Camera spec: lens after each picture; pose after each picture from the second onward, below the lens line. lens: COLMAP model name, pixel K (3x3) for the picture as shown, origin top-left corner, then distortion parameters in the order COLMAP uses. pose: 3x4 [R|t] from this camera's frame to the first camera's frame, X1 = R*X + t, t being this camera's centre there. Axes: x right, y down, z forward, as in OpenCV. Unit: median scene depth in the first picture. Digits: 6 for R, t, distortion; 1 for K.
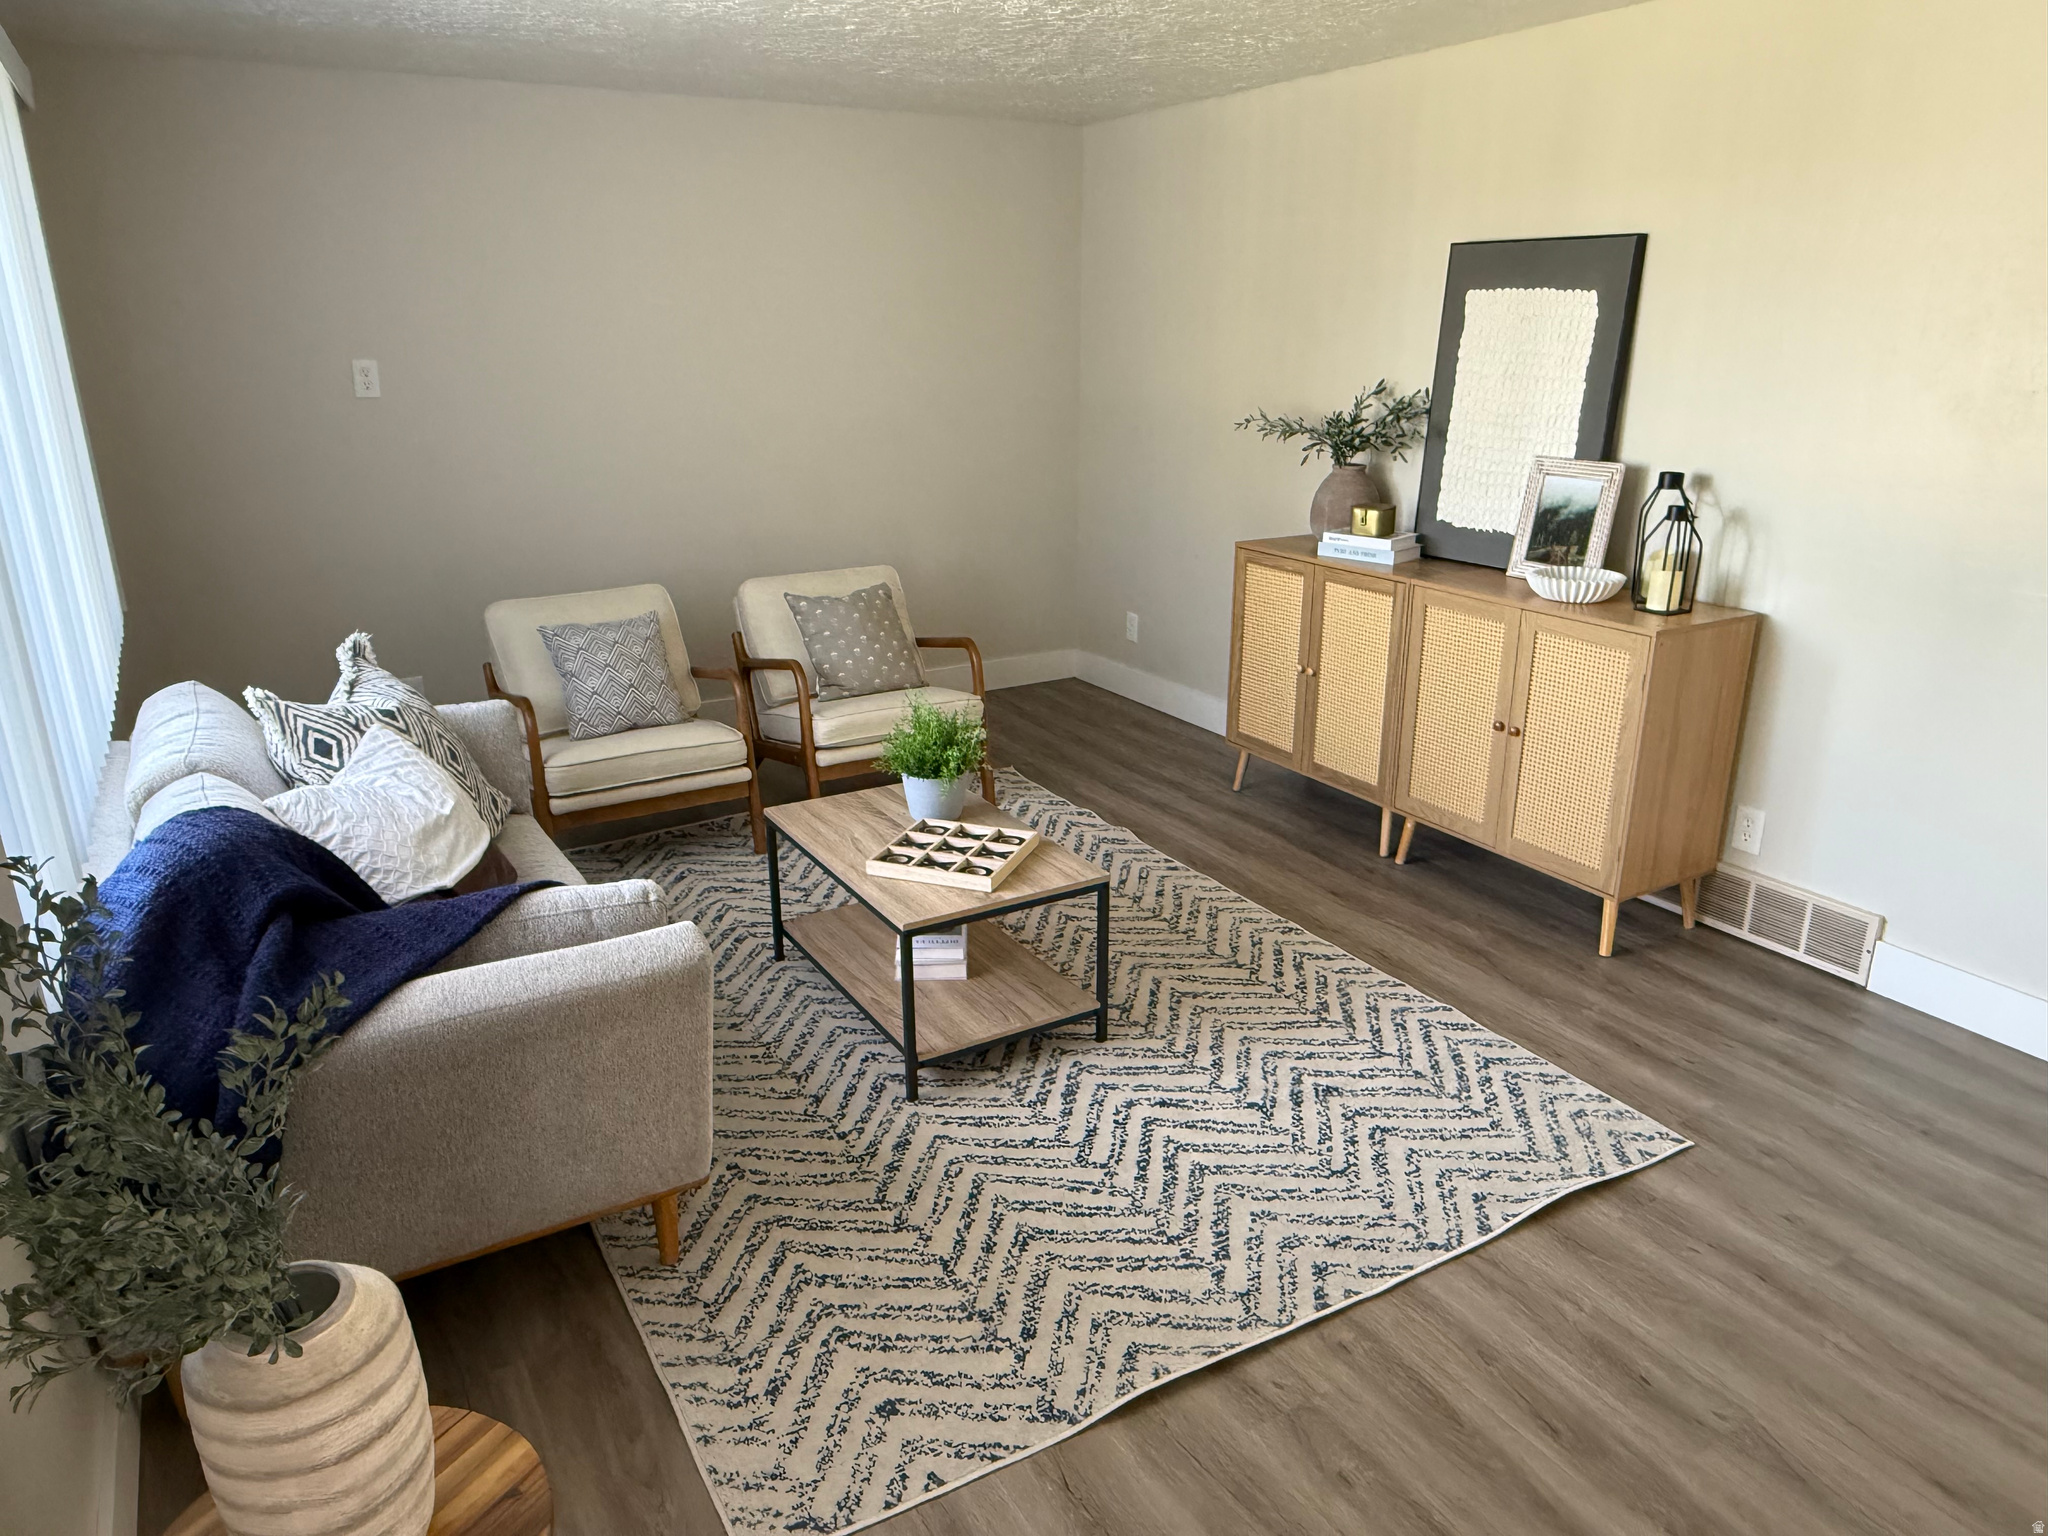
lens RADIAL K [[1374.7, 0, 1025.9], [0, 1374.7, 782.7], [0, 0, 1]] dist [0.002075, 0.004975]
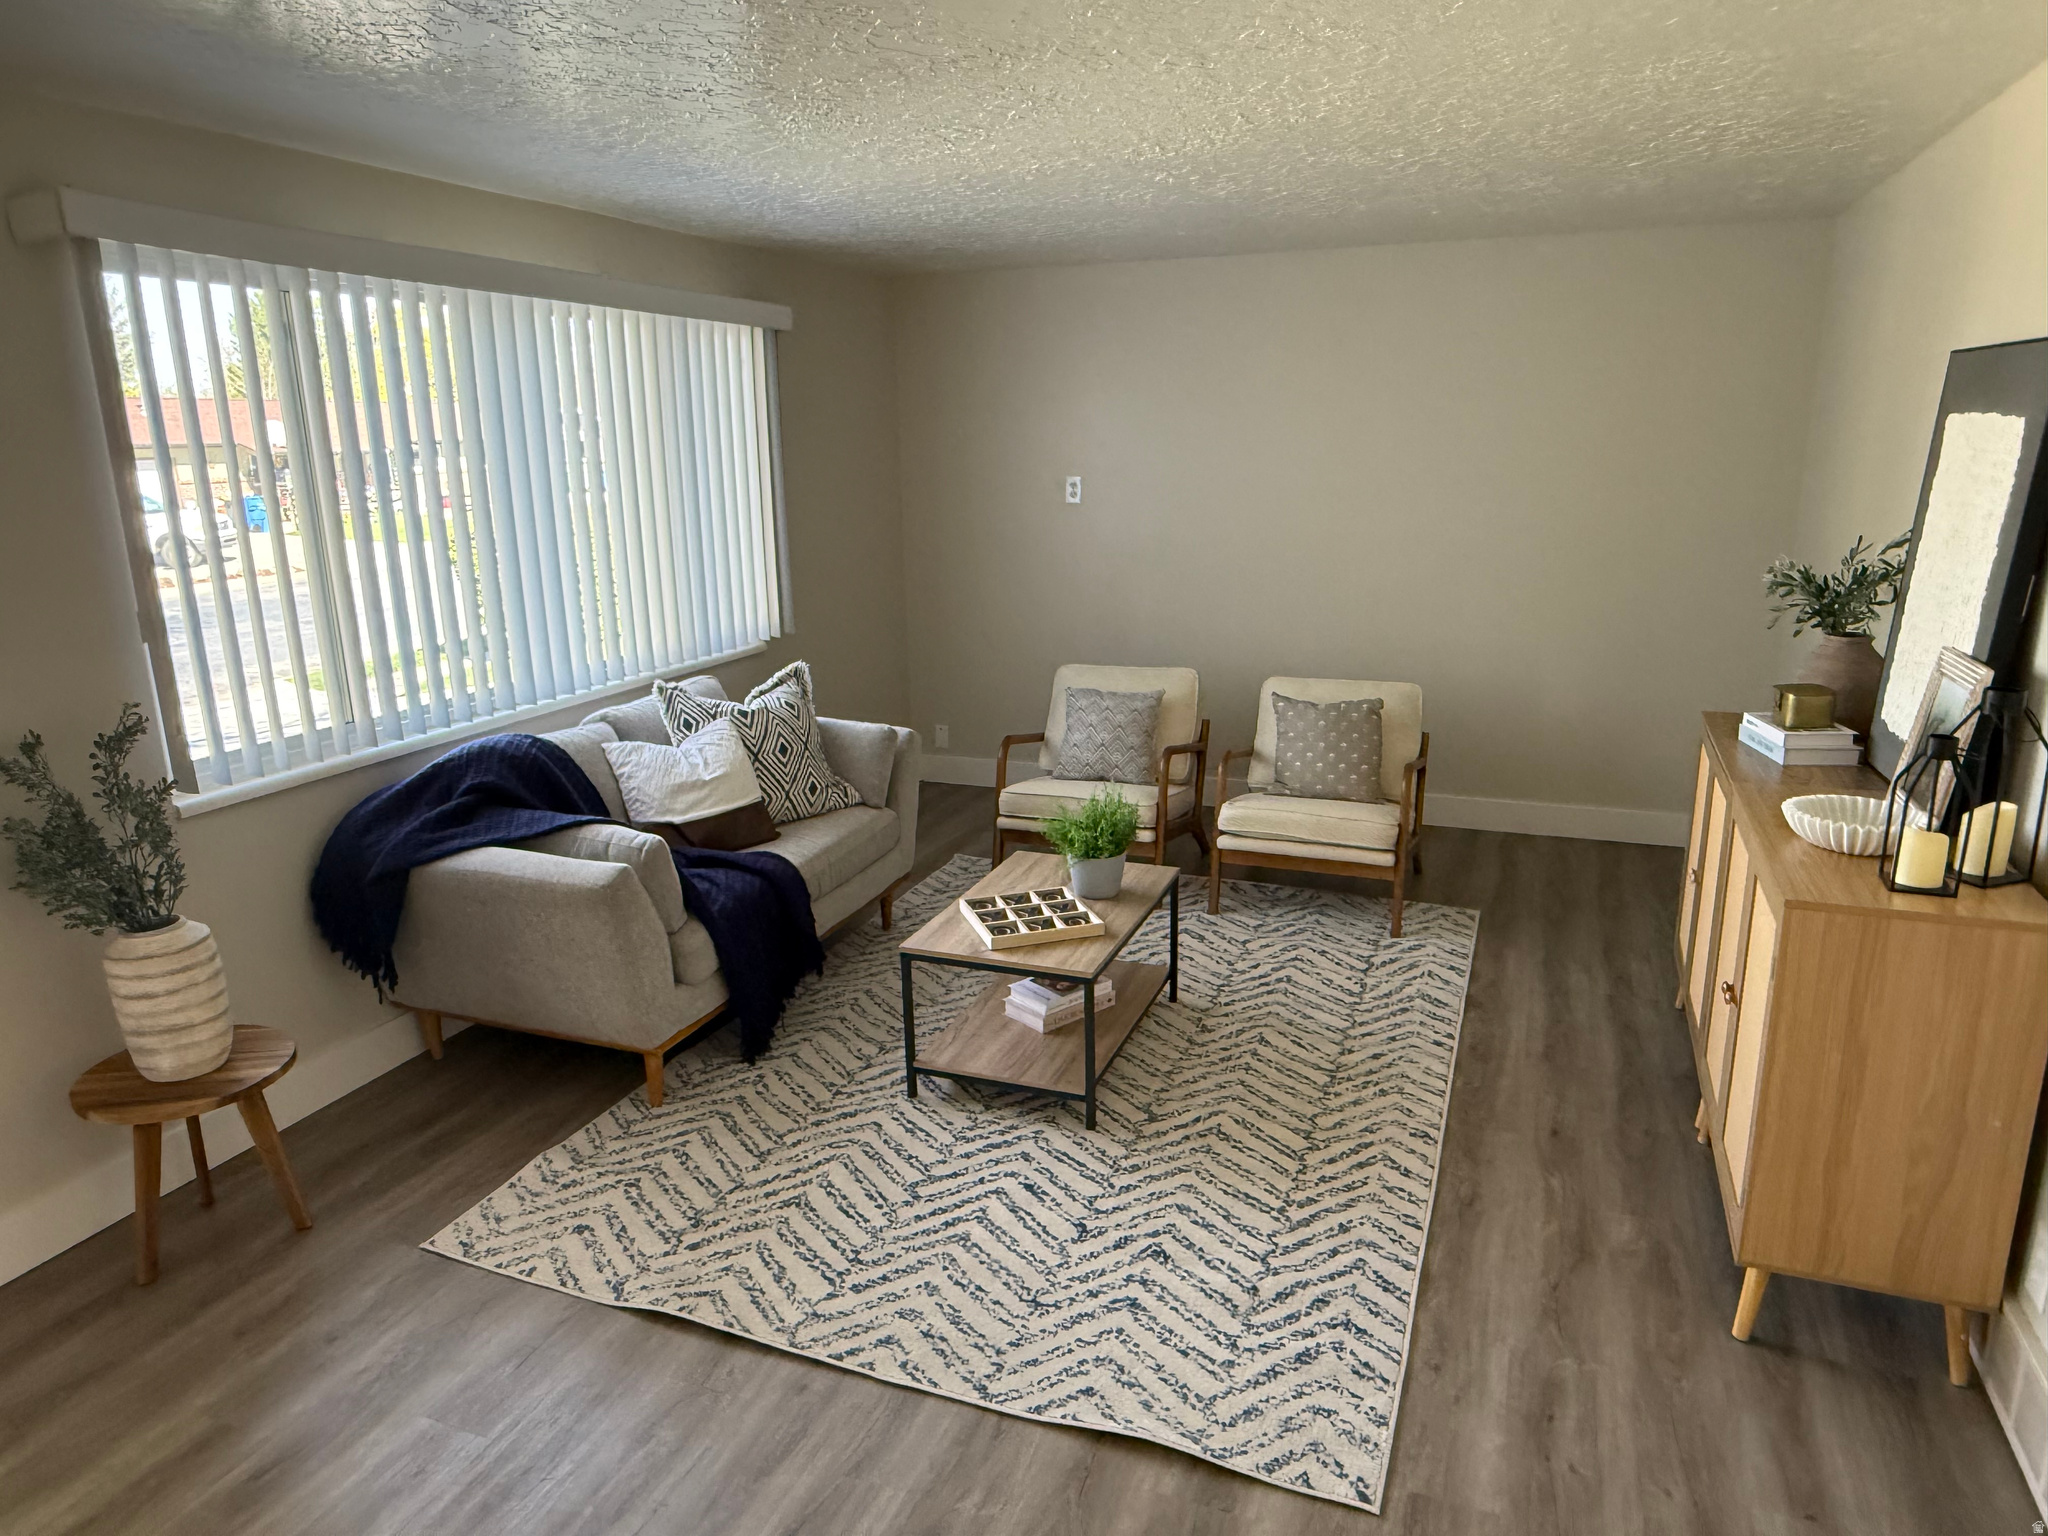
lens RADIAL K [[1323.1, 0, 1019.2], [0, 1323.1, 775.0], [0, 0, 1]] dist [0.003197, -0.001924]
pose [[0.610634, 0.192457, -0.768171, 0.791655], [-0.239473, 0.969481, 0.052532, -0.122796], [0.754837, 0.151878, 0.638086, 0.282634]]
